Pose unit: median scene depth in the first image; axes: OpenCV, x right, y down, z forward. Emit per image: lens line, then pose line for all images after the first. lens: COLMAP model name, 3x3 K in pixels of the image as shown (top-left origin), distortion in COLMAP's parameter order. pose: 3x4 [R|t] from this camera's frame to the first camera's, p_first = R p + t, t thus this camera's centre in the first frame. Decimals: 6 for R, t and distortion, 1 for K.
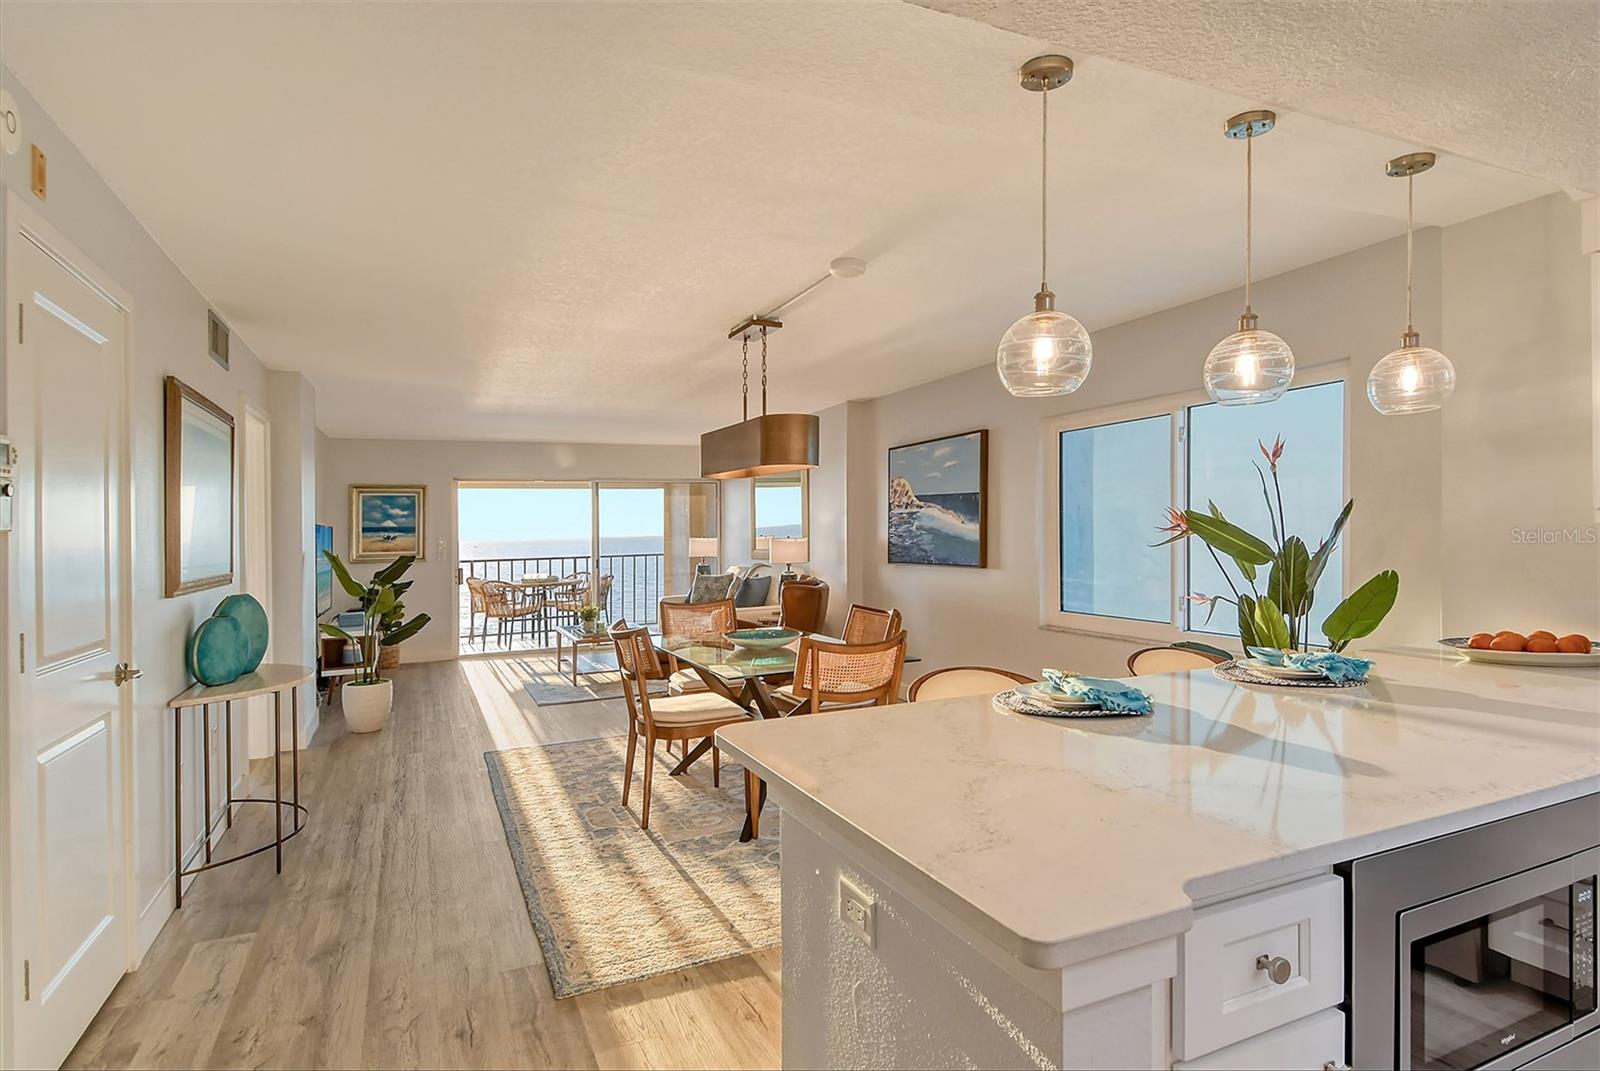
lens RADIAL K [[836.2, 0, 805.6], [0, 836.2, 517.4], [0, 0, 1]] dist [0.001503, 0.000062]
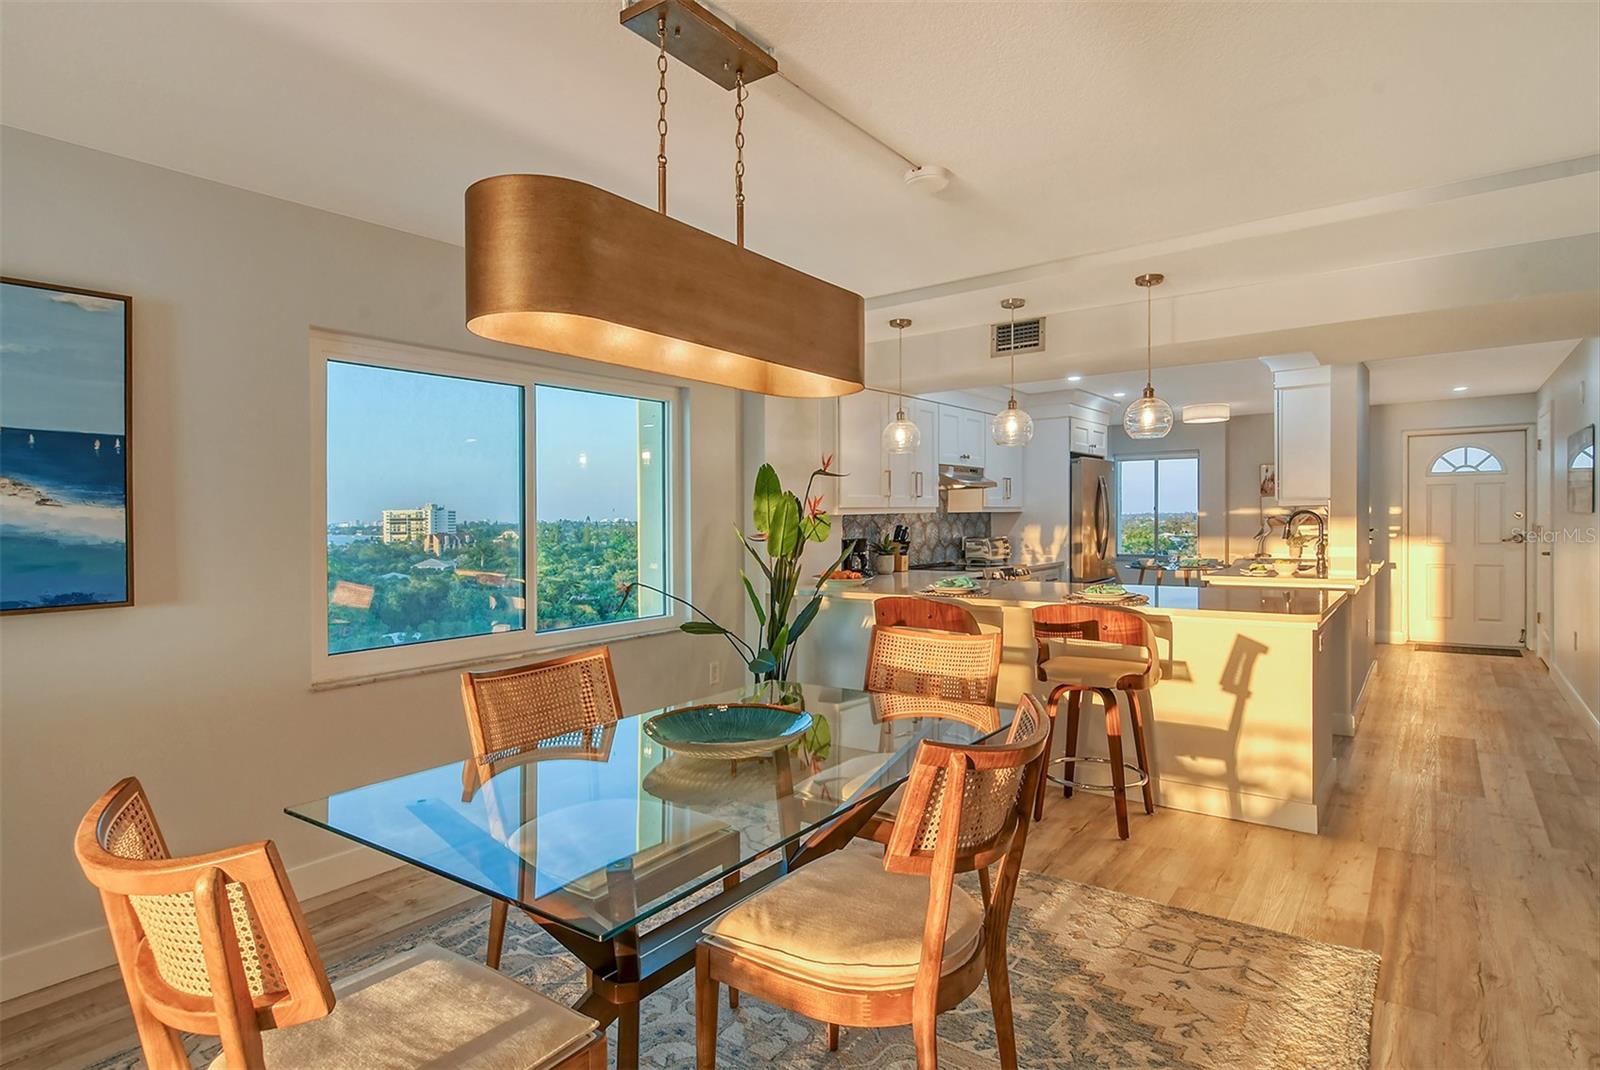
lens RADIAL K [[880.1, 0, 800.0], [0, 880.1, 535.0], [0, 0, 1]] dist [-0.002102, -0.001788]
pose [[-0.493619, 0.017879, 0.869495, -0.377631], [0.015094, 0.999814, -0.011990, 0.033352], [-0.869547, 0.007206, -0.493797, 0.911566]]
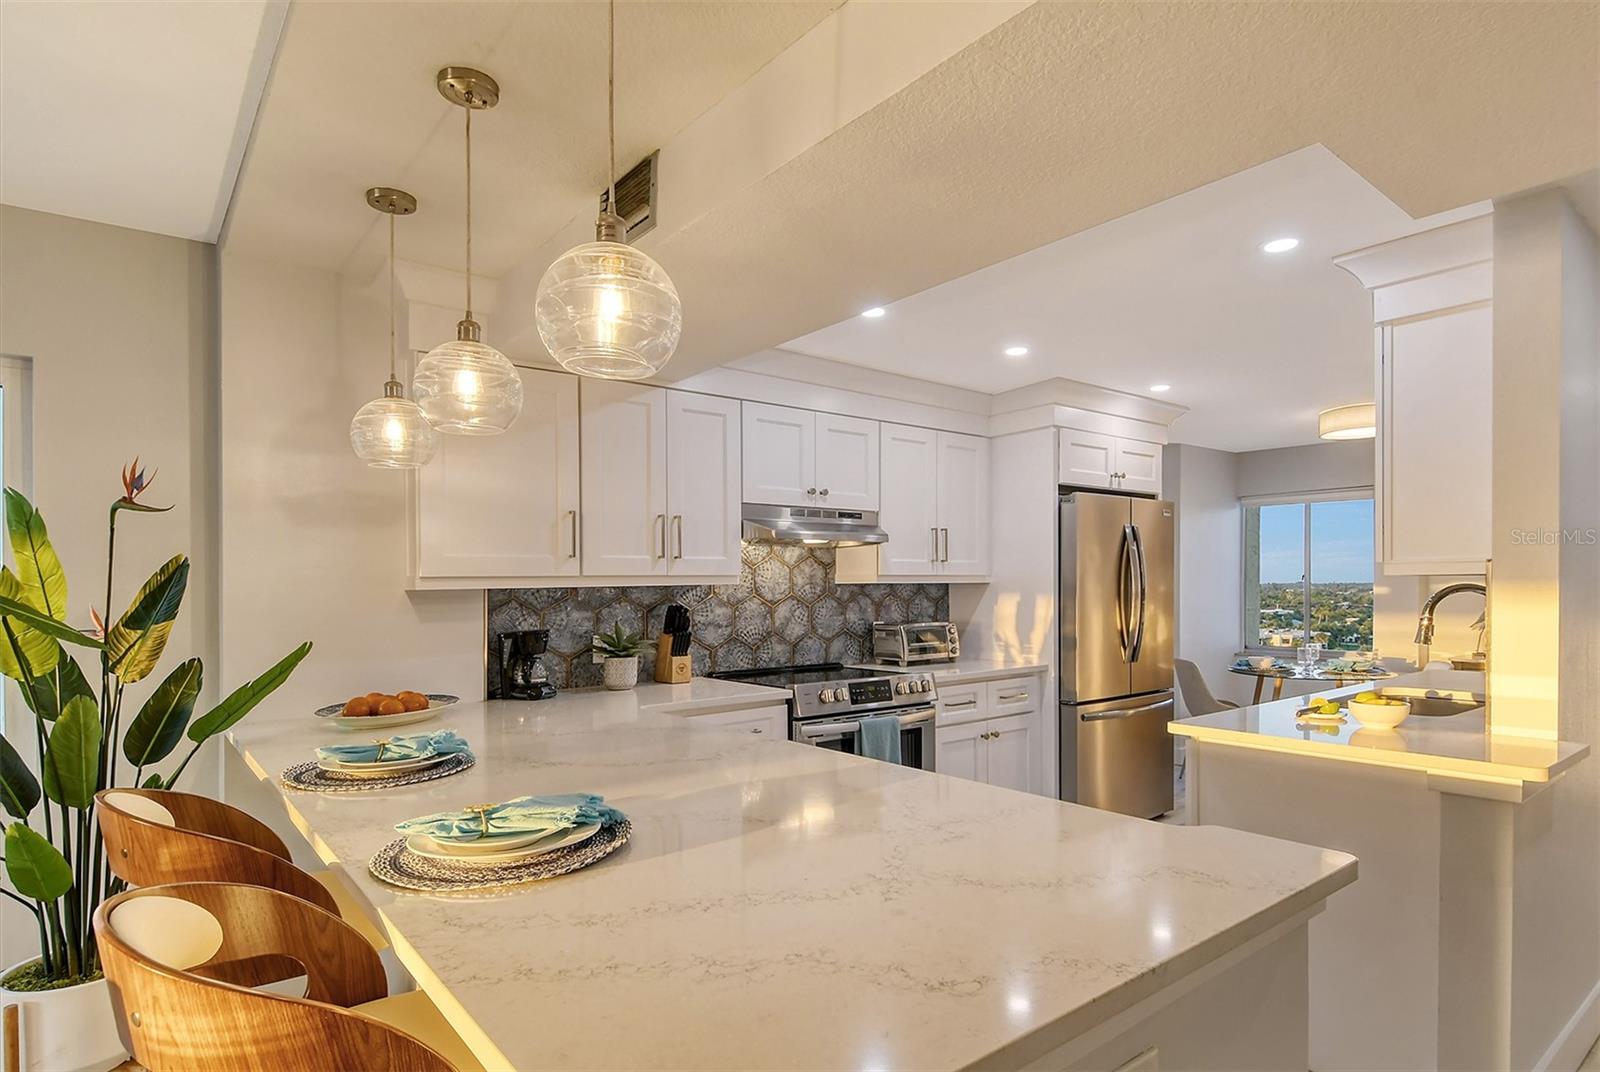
lens RADIAL K [[867.4, 0, 806.1], [0, 867.4, 593.3], [0, 0, 1]] dist [0.010768, 0.000258]
pose [[-0.254808, 0.019931, 0.966786, -0.133093], [0.000638, 0.999791, -0.020443, 0.013678], [-0.966991, -0.004592, -0.254768, 0.327945]]
